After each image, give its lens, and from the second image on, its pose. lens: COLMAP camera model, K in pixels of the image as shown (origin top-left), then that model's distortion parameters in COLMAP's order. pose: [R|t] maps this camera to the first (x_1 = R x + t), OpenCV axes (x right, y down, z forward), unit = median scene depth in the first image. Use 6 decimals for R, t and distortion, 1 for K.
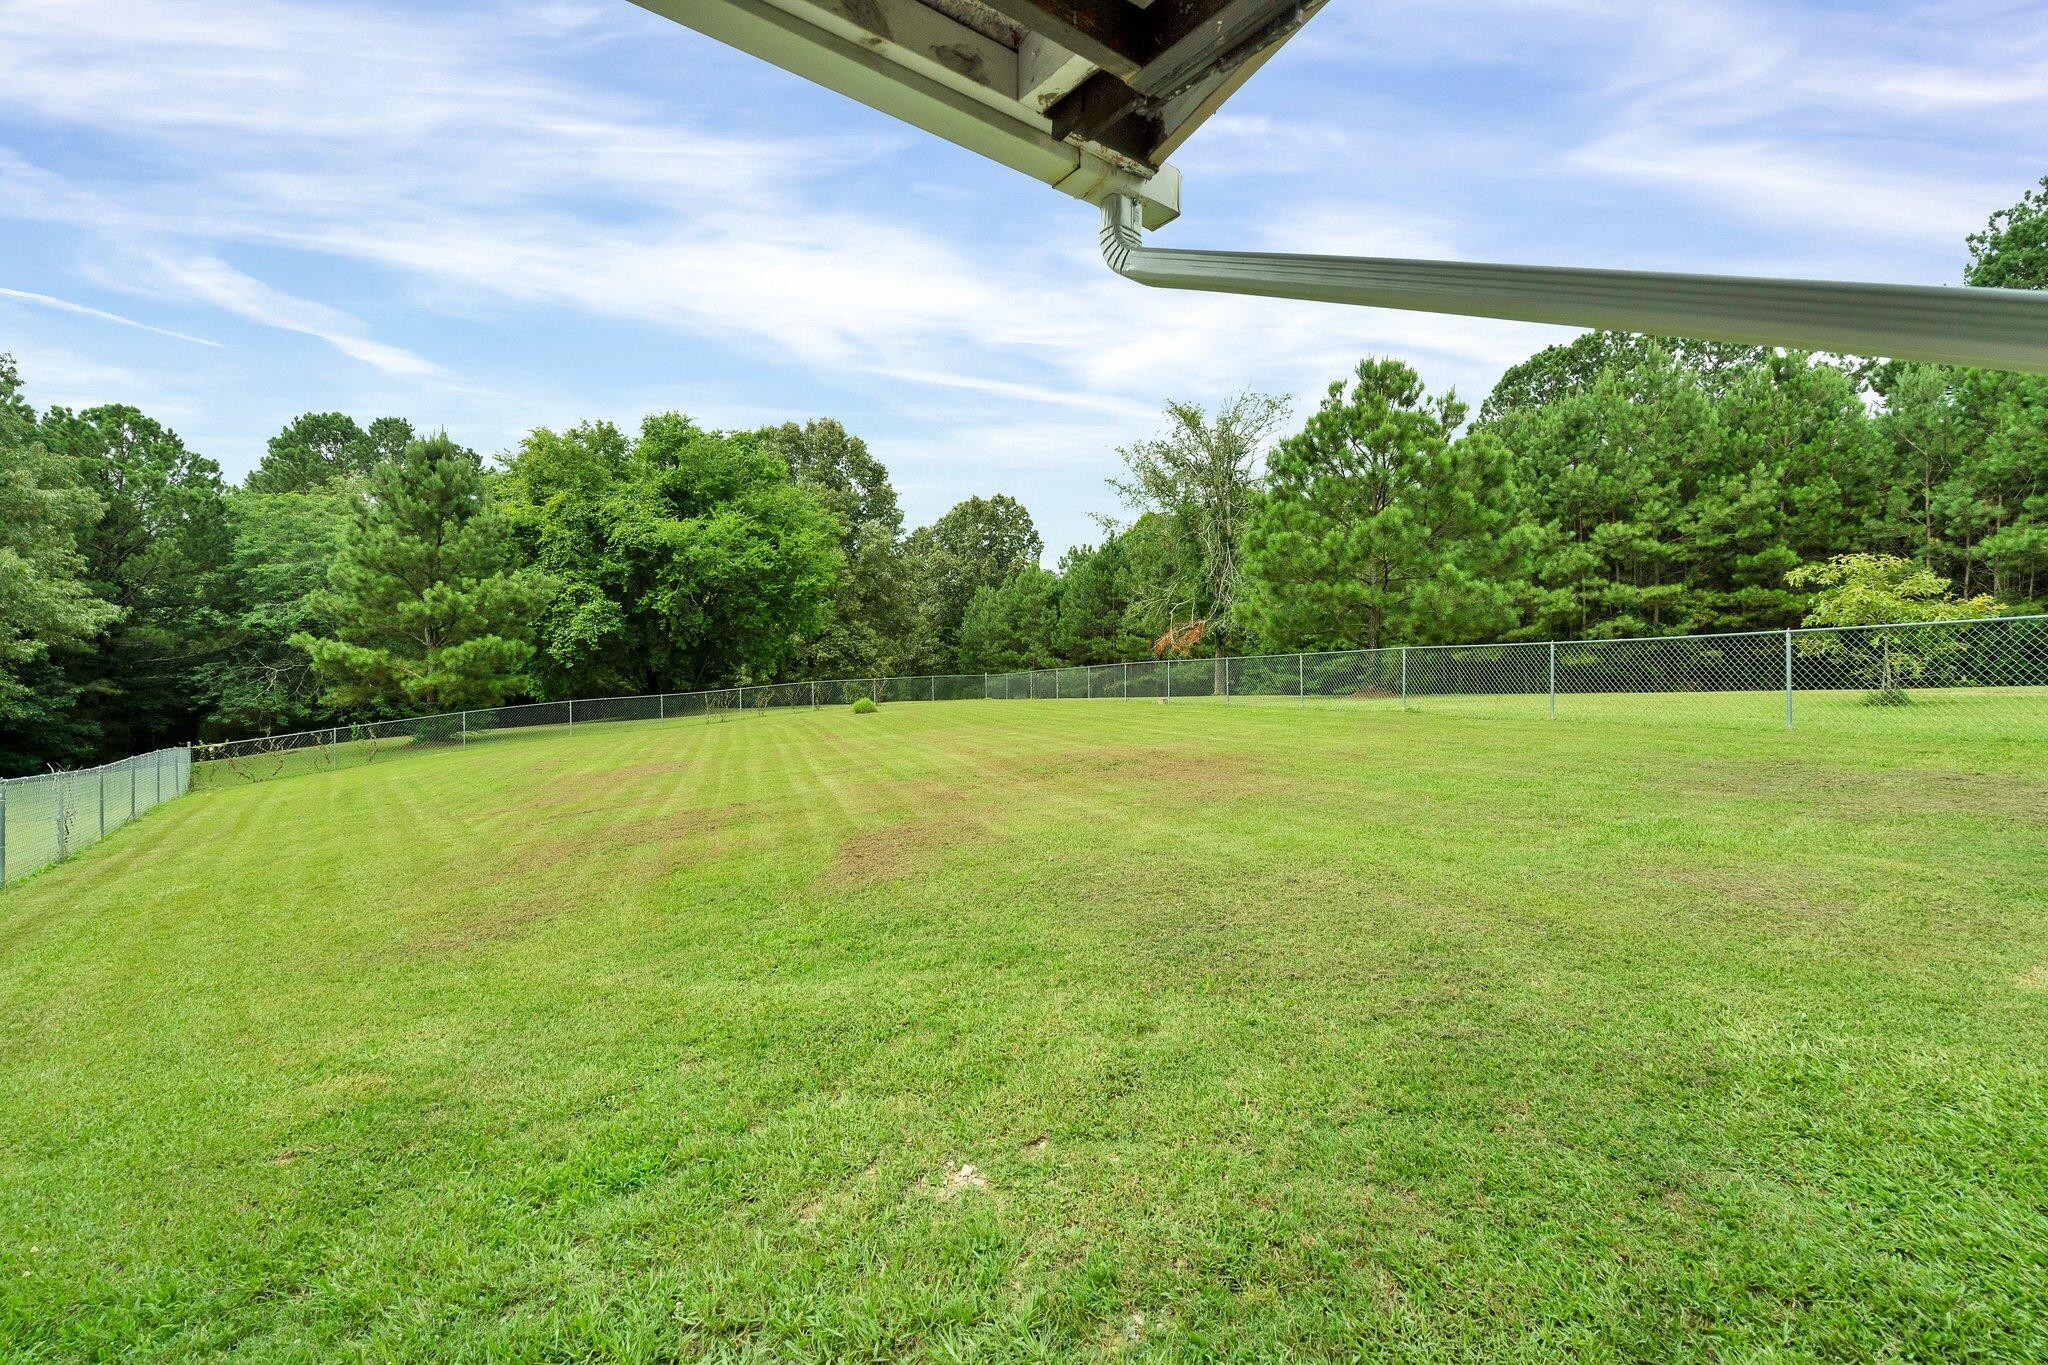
lens RADIAL K [[927.3, 0, 1024.0], [0, 927.3, 682.5], [0, 0, 1]] dist [0.004444, 0.000570]
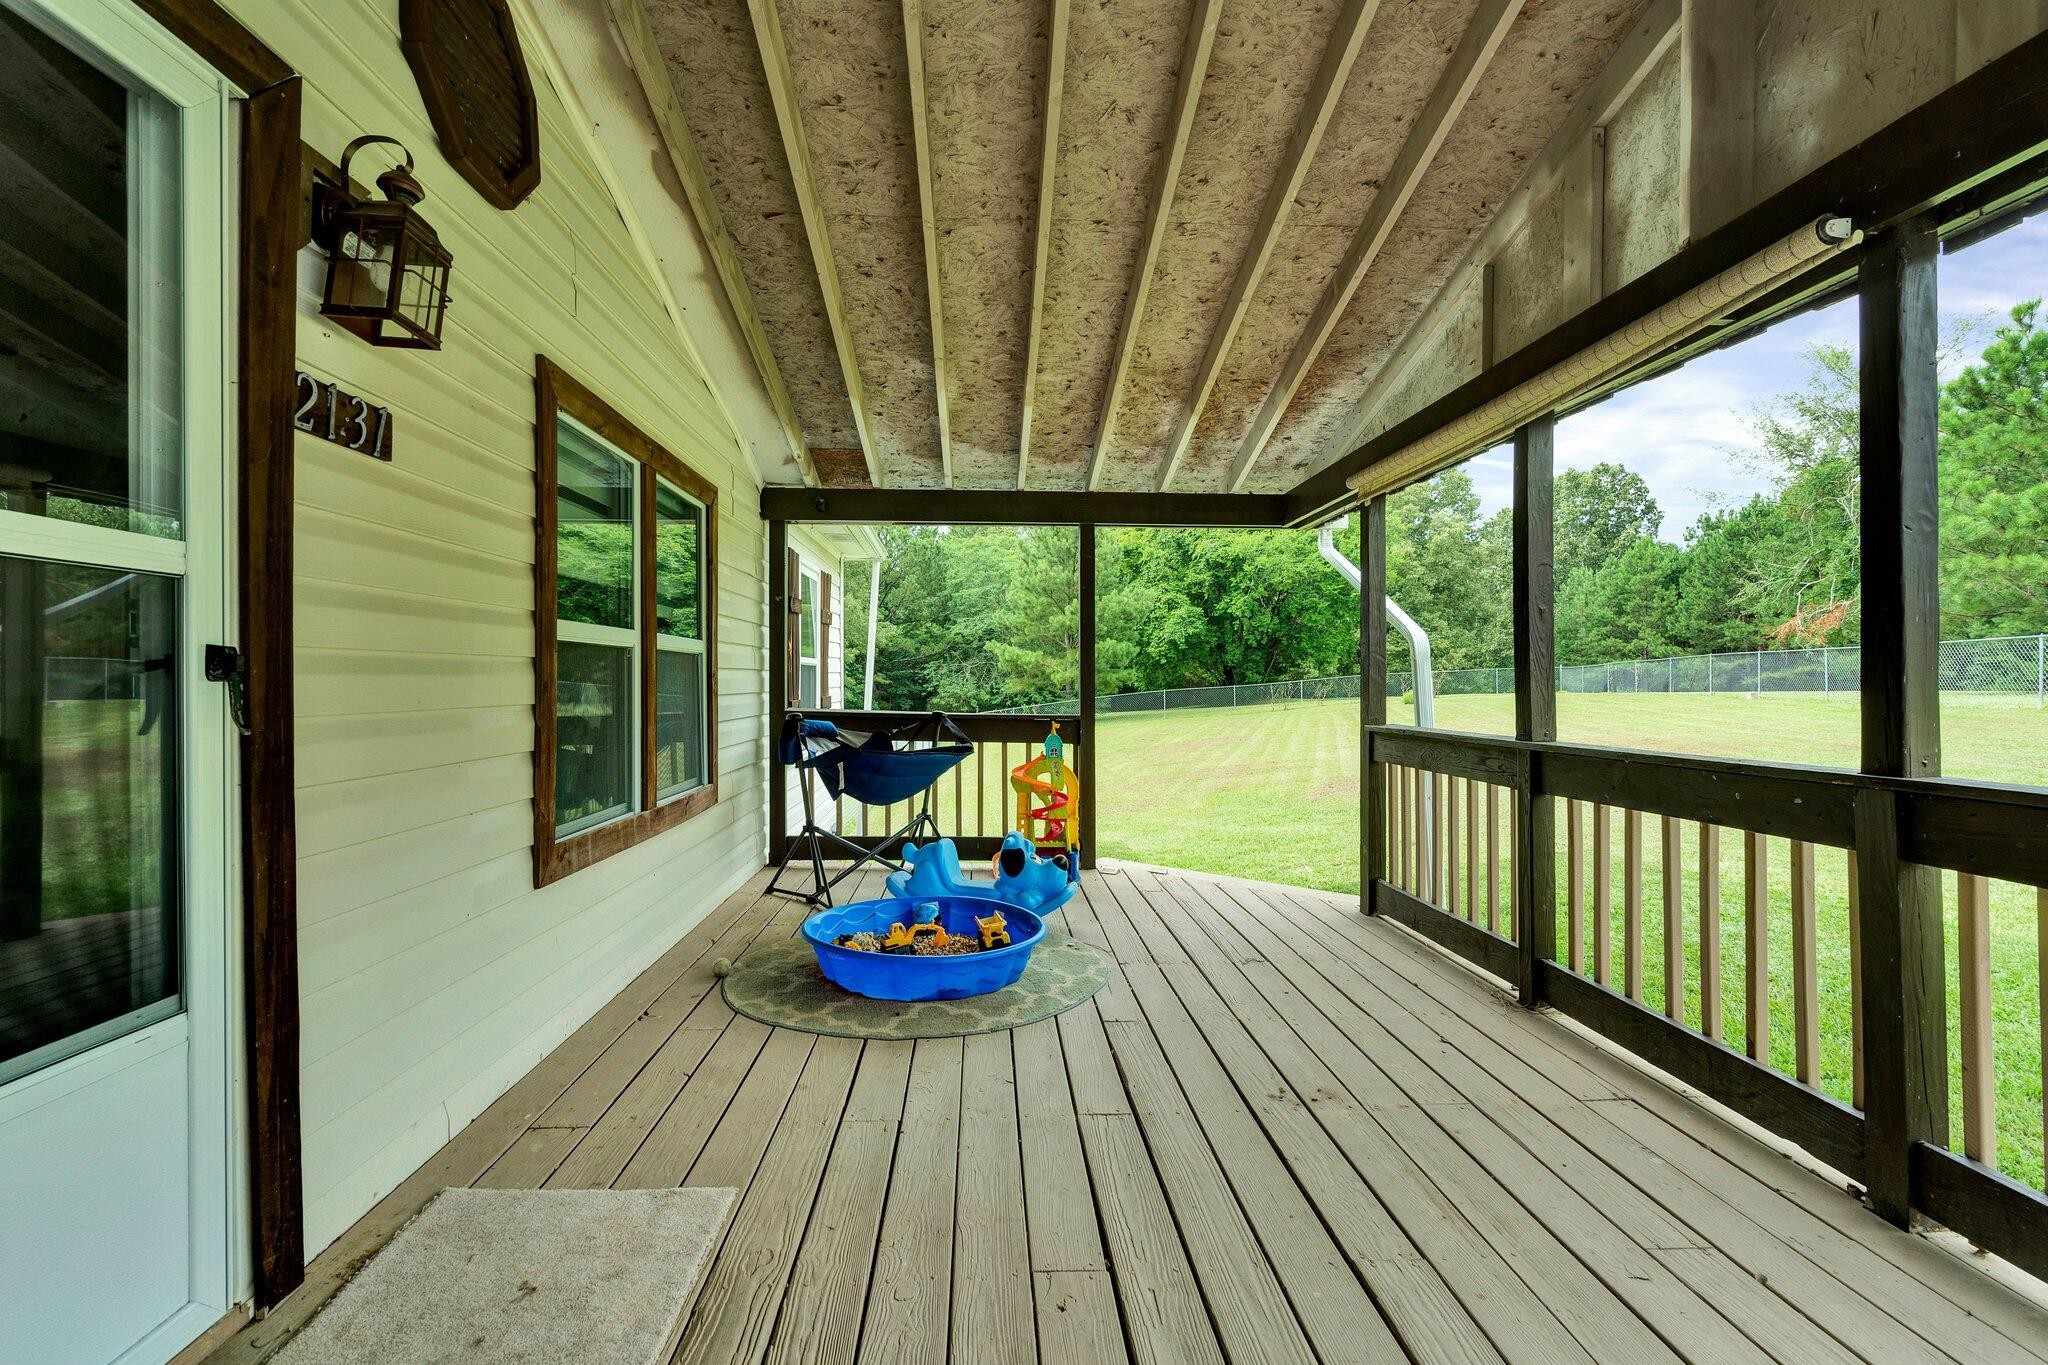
lens RADIAL K [[927.3, 0, 1024.0], [0, 927.3, 682.5], [0, 0, 1]] dist [0.004444, 0.000570]
pose [[0.823247, 0.003566, -0.567672, 0.040654], [0.001328, 0.999965, 0.008209, -0.000744], [0.567682, -0.007512, 0.823214, -0.084875]]
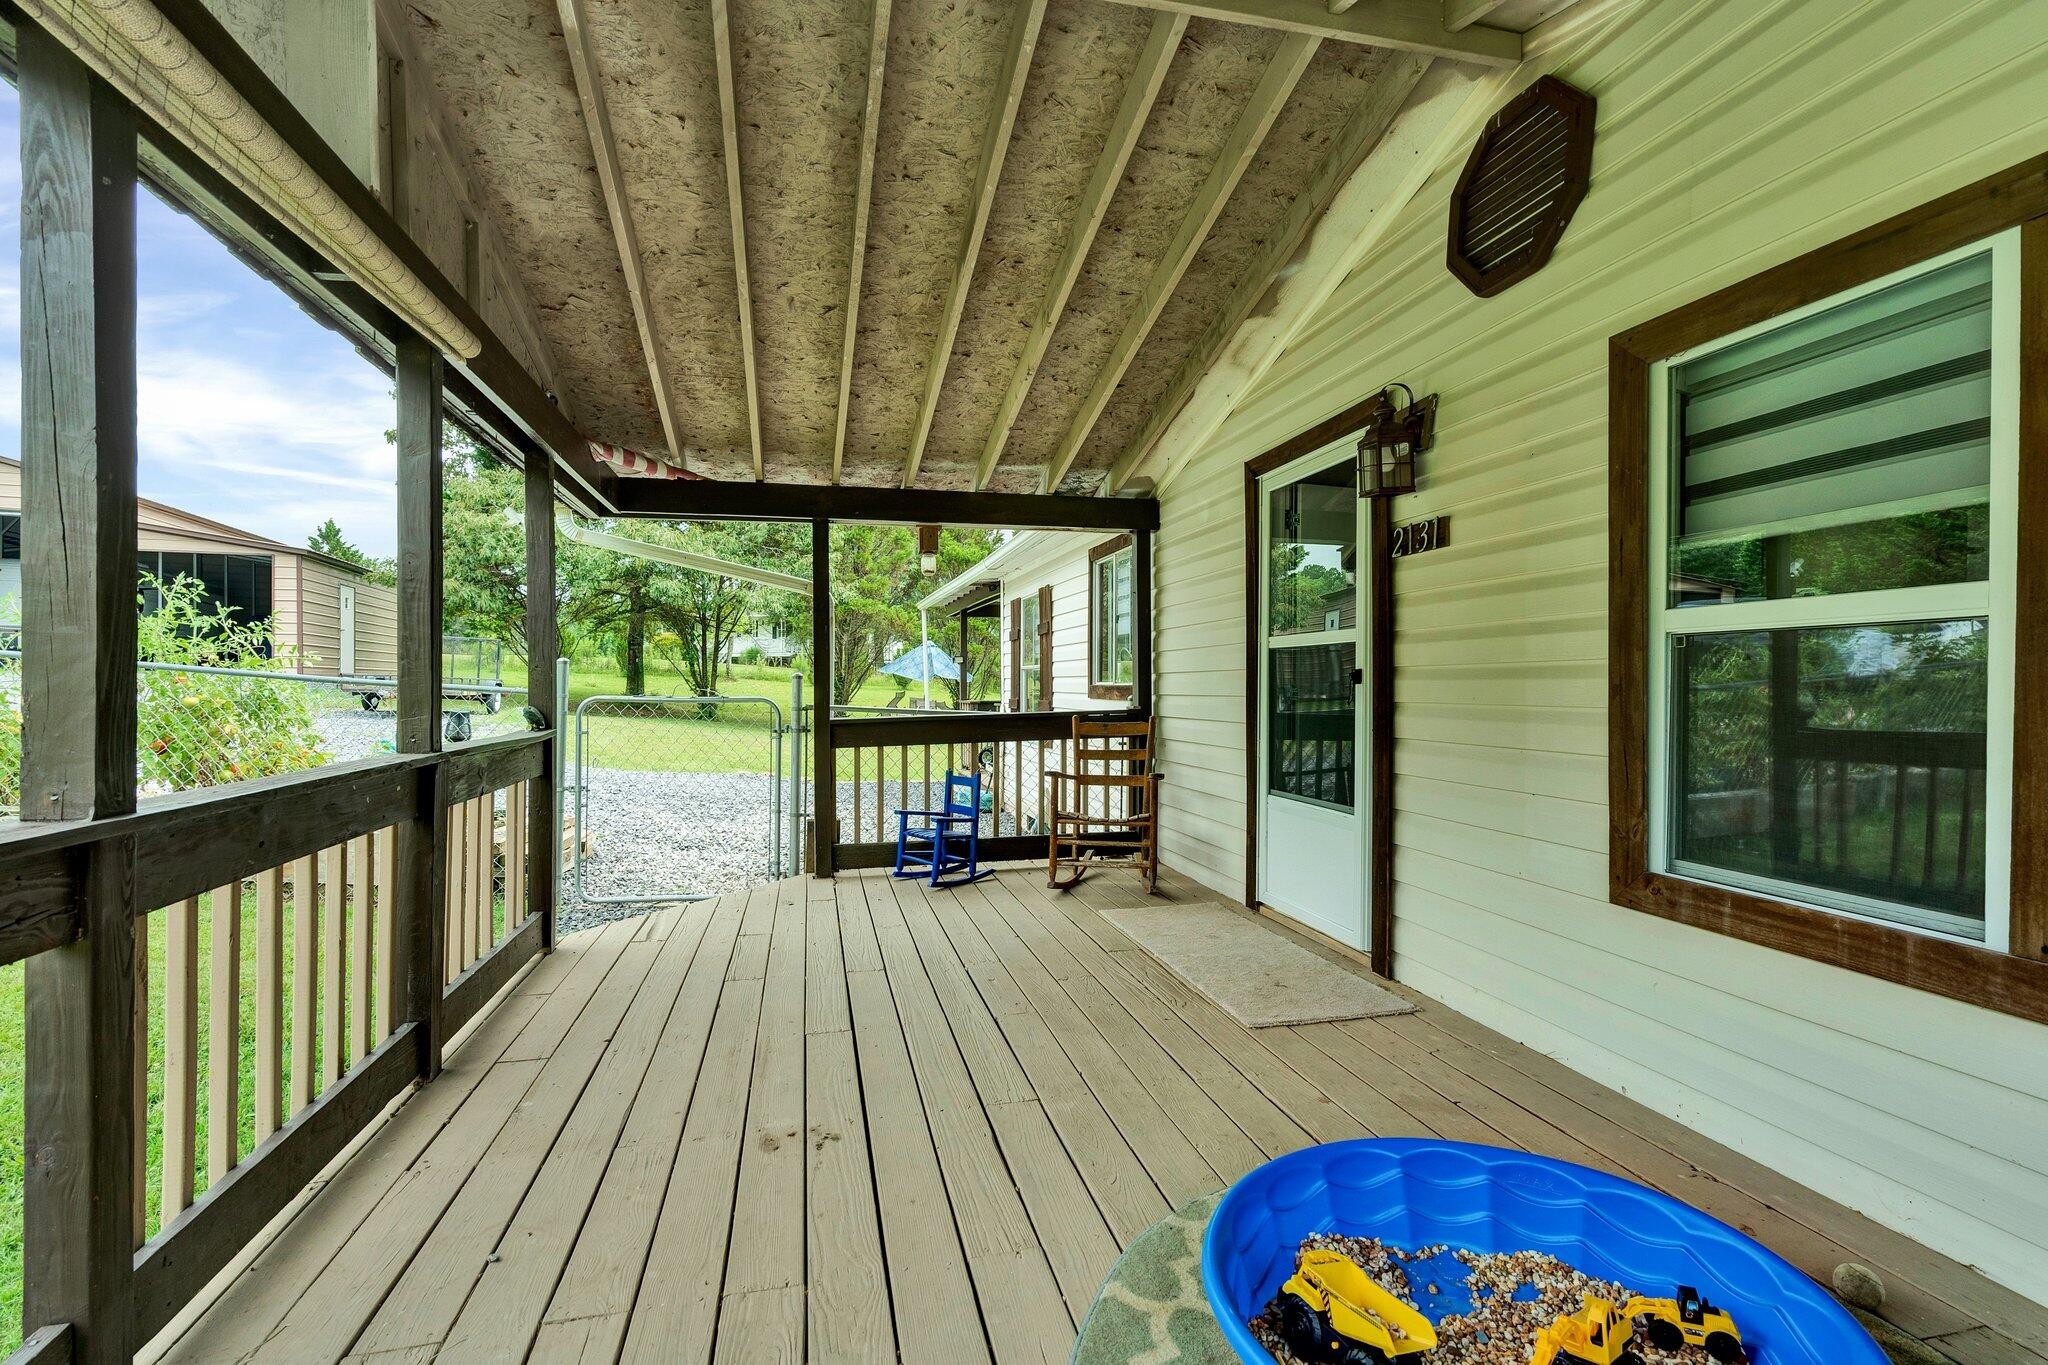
lens RADIAL K [[927.3, 0, 1024.0], [0, 927.3, 682.5], [0, 0, 1]] dist [0.004444, 0.000570]
pose [[-0.911132, 0.003167, 0.412102, -0.578592], [-0.000521, 0.999961, -0.008838, 0.009493], [-0.412114, -0.008267, -0.911095, 1.116136]]
